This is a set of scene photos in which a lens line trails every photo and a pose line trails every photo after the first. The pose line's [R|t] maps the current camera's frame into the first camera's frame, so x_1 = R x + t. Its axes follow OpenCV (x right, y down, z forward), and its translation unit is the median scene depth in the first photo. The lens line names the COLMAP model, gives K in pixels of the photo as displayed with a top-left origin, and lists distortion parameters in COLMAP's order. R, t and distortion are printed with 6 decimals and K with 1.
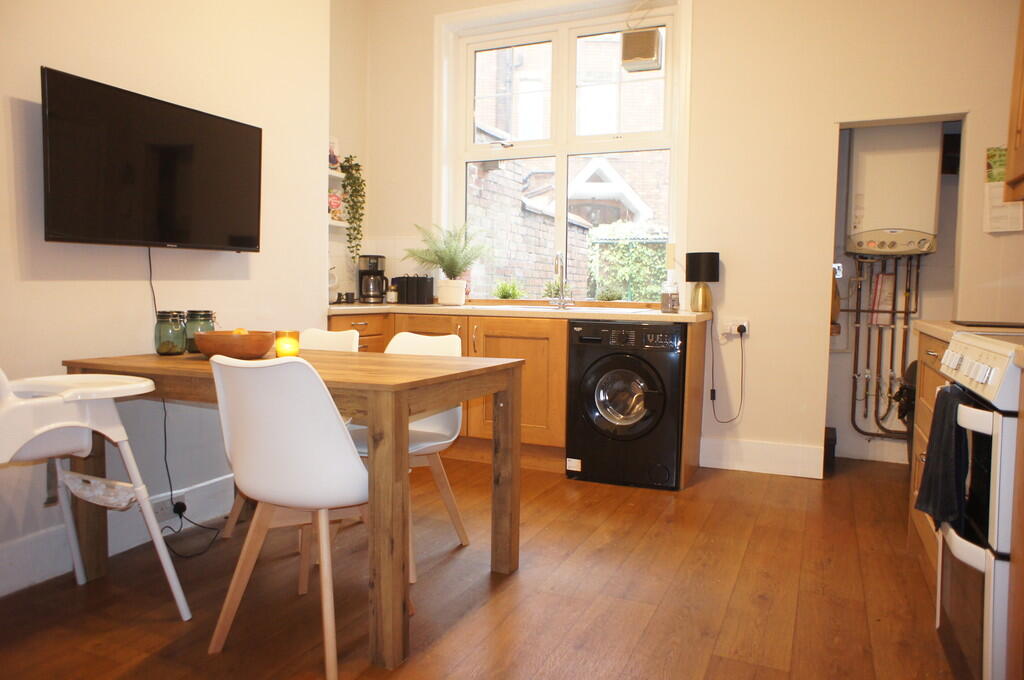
lens RADIAL K [[696.0, 0, 521.6], [0, 696.0, 344.3], [0, 0, 1]] dist [-0.002005, -0.002914]
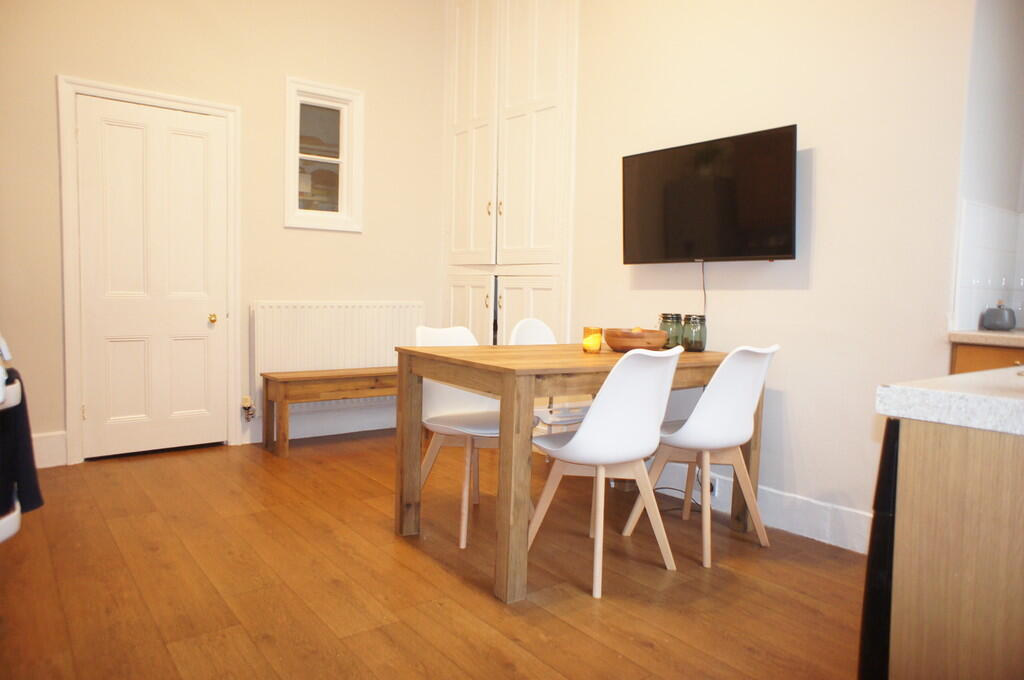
lens RADIAL K [[696.0, 0, 517.1], [0, 696.0, 331.9], [0, 0, 1]] dist [-0.002005, -0.002914]
pose [[-0.485212, 0.024077, -0.874065, 0.684308], [-0.107882, 0.990335, 0.087167, -0.091509], [0.867716, 0.136590, -0.477925, 1.323021]]
